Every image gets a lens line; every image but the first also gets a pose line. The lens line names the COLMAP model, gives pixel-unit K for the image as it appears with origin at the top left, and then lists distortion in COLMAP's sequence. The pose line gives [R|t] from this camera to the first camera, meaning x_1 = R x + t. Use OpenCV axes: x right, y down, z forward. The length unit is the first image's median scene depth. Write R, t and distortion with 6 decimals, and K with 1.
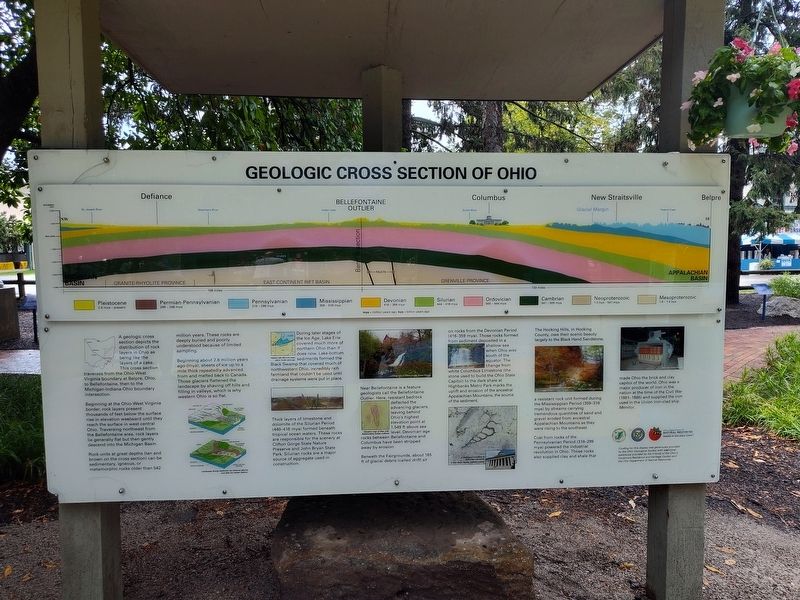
lens RADIAL K [[541.2, 0, 397.0], [0, 541.2, 298.8], [0, 0, 1]] dist [0.038452, -0.032870]
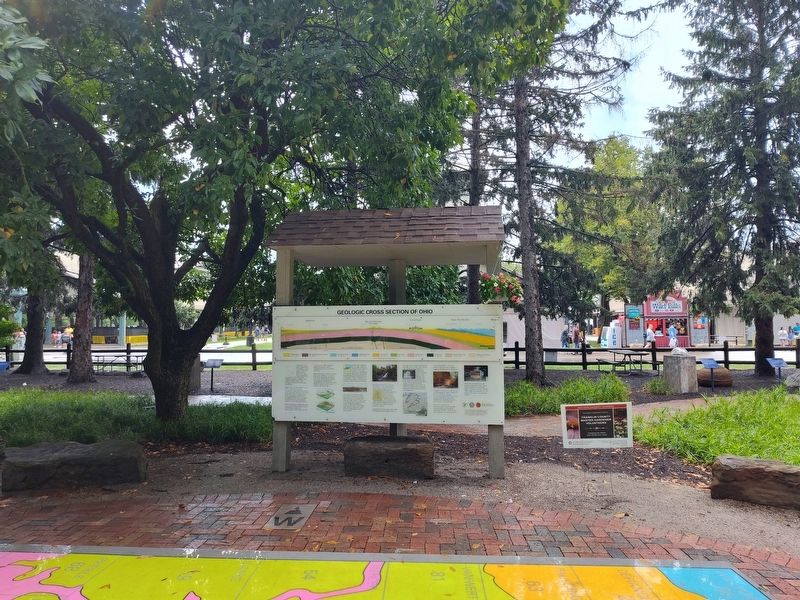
lens RADIAL K [[541.2, 0, 400.4], [0, 541.2, 301.0], [0, 0, 1]] dist [0.038452, -0.032870]
pose [[0.981123, -0.008244, -0.193207, 0.645413], [-0.016860, 0.991640, -0.127927, 0.088484], [0.192647, 0.128770, 0.972782, -1.863599]]
